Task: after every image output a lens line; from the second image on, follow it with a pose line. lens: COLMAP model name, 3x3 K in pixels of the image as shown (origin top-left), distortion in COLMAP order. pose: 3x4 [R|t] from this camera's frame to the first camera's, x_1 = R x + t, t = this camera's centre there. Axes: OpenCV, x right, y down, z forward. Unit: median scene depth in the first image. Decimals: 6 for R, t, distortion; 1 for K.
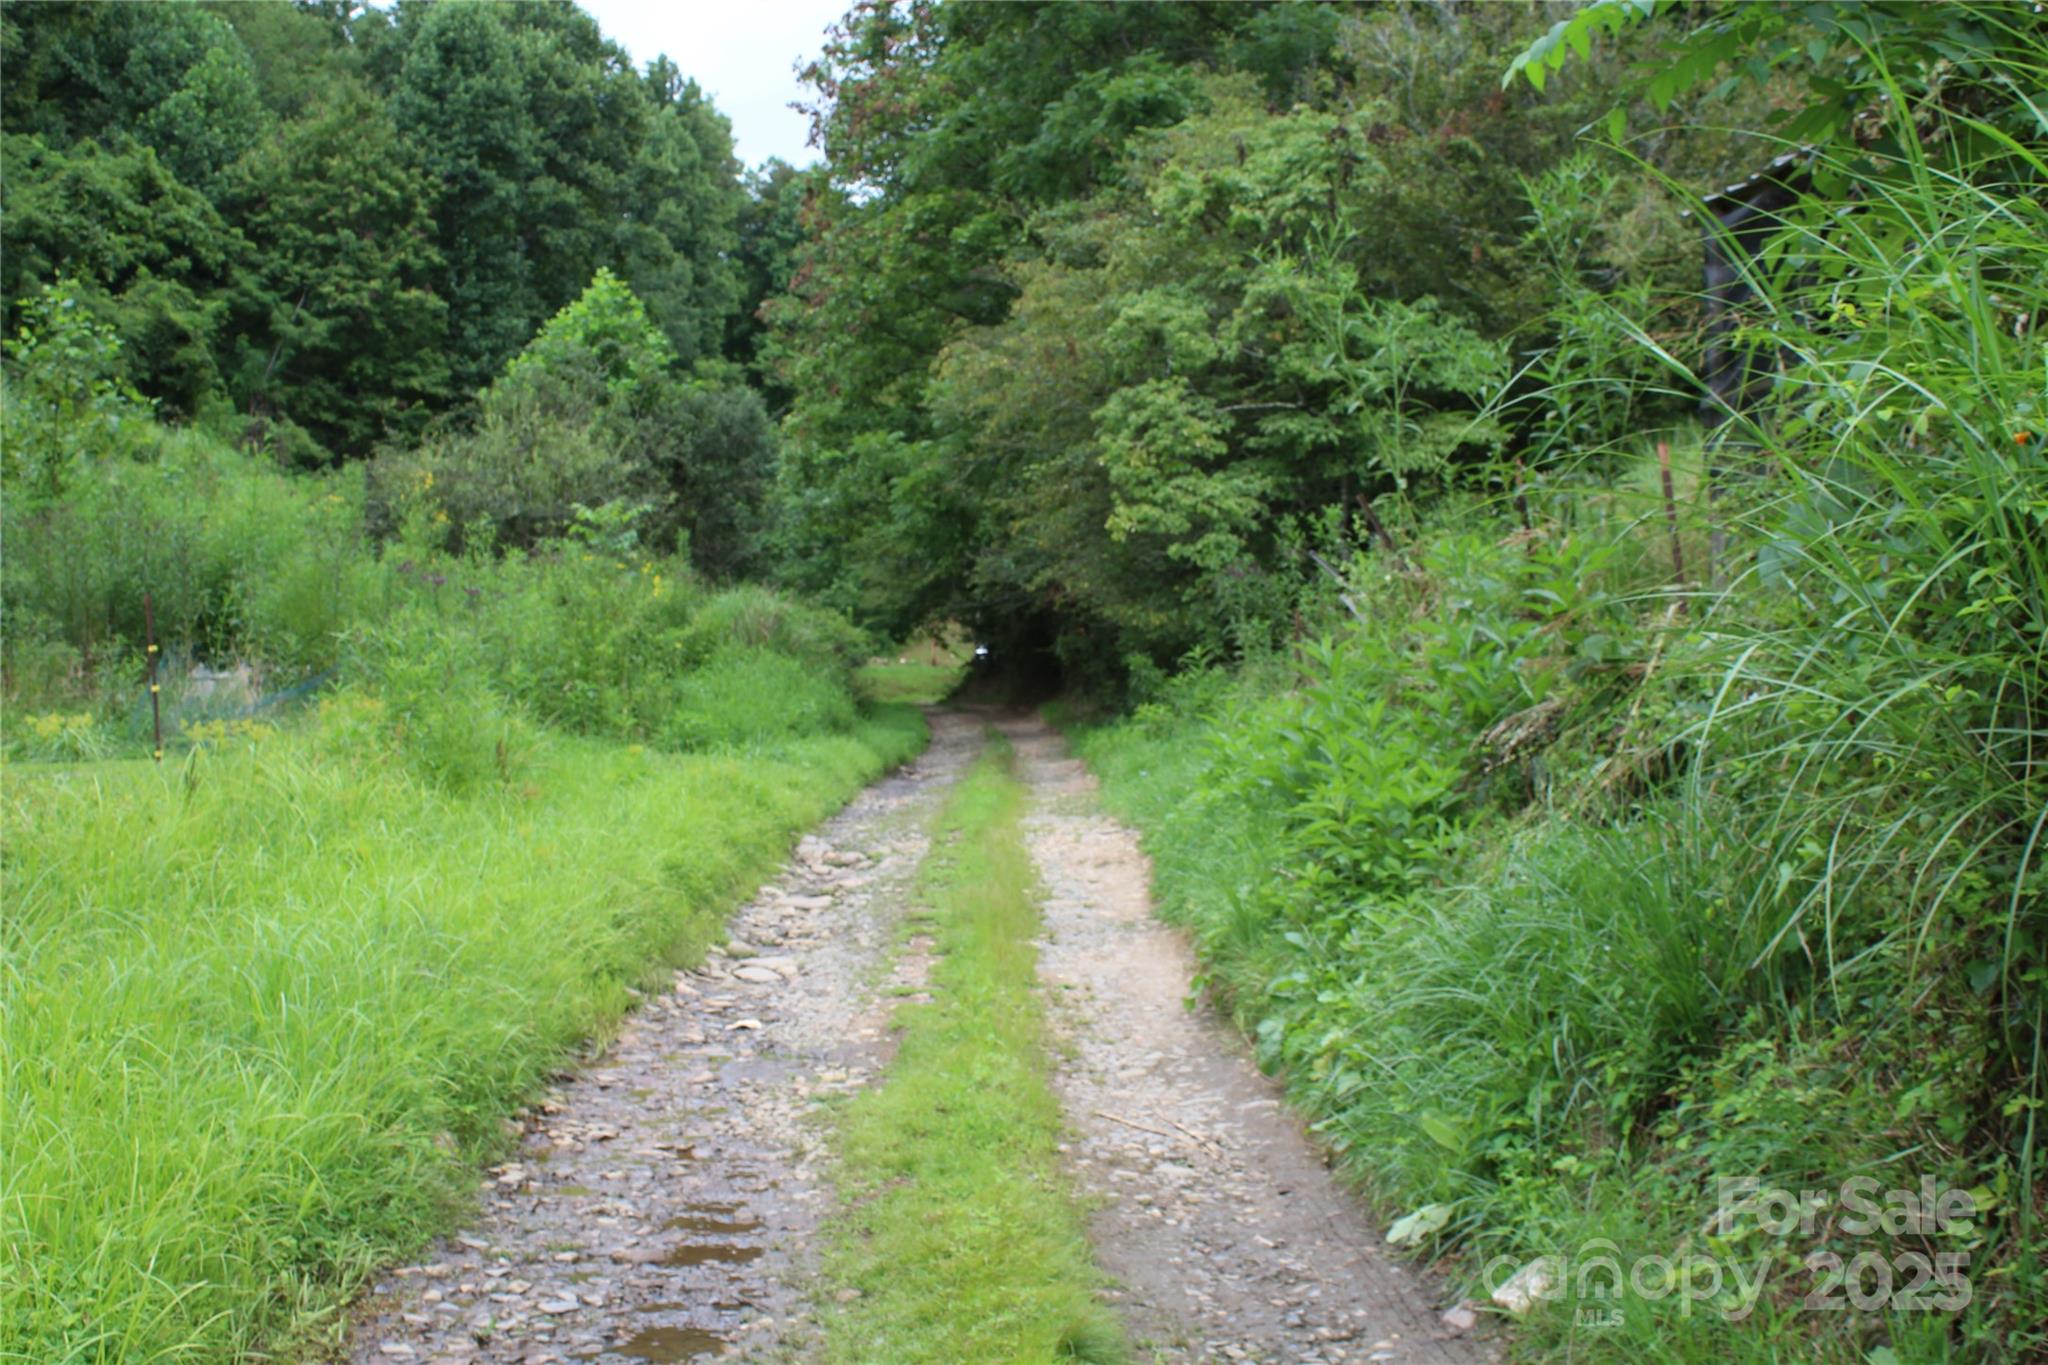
lens RADIAL K [[2404.6, 0, 1018.3], [0, 2404.6, 676.0], [0, 0, 1]] dist [-0.074278, 0.062236]
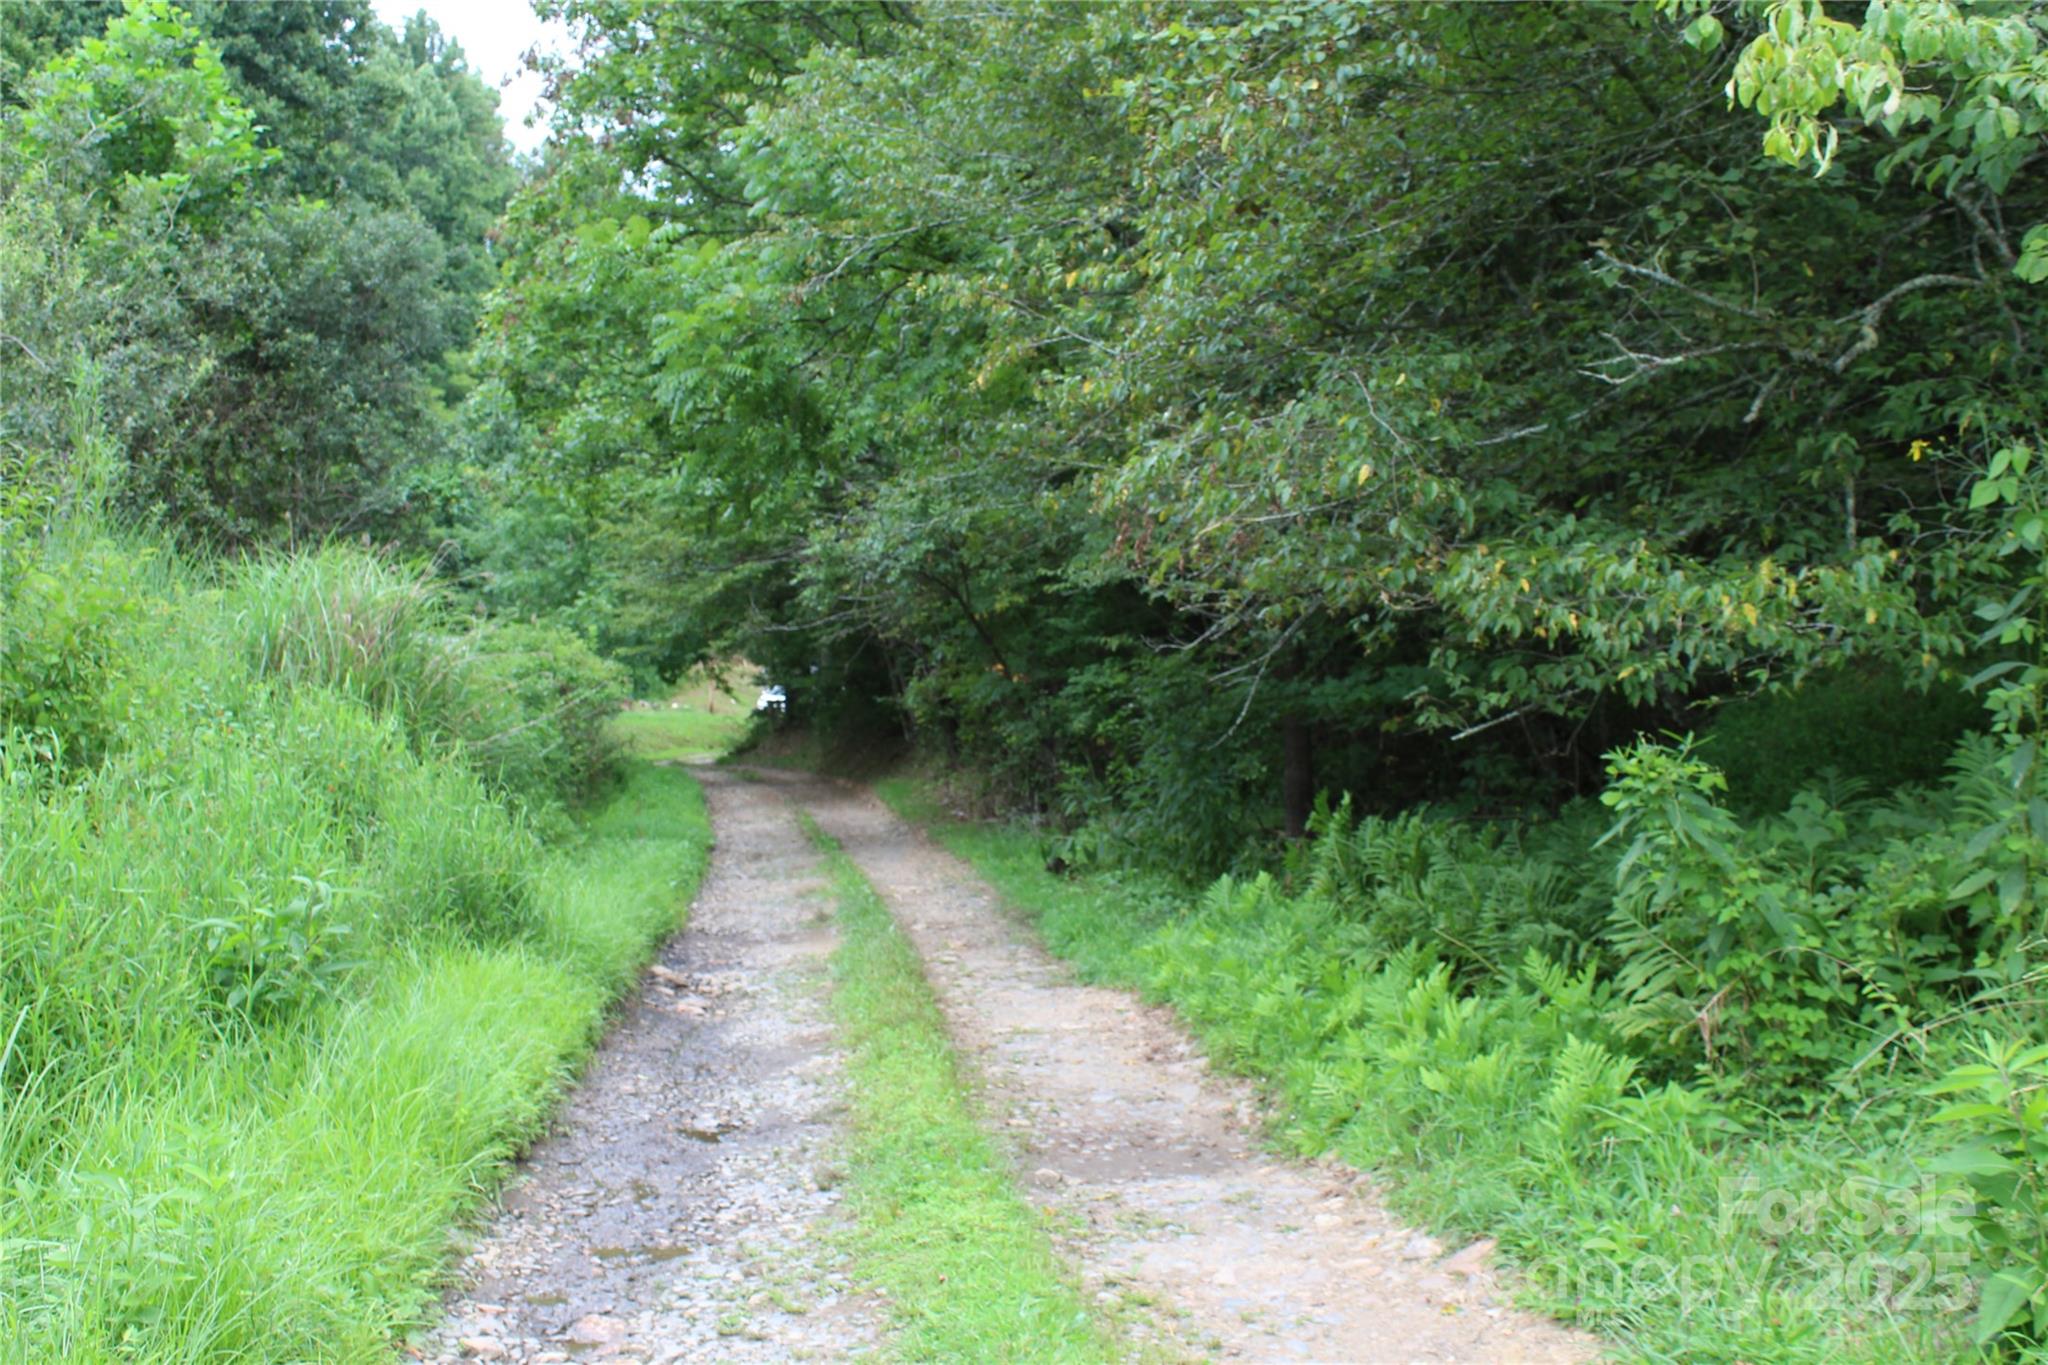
lens RADIAL K [[2404.6, 0, 1018.3], [0, 2404.6, 676.0], [0, 0, 1]] dist [-0.074278, 0.062236]
pose [[0.995228, 0.029288, 0.093081, -0.010389], [-0.027366, 0.999386, -0.021859, -0.002709], [-0.093664, 0.019207, 0.995419, 0.229774]]
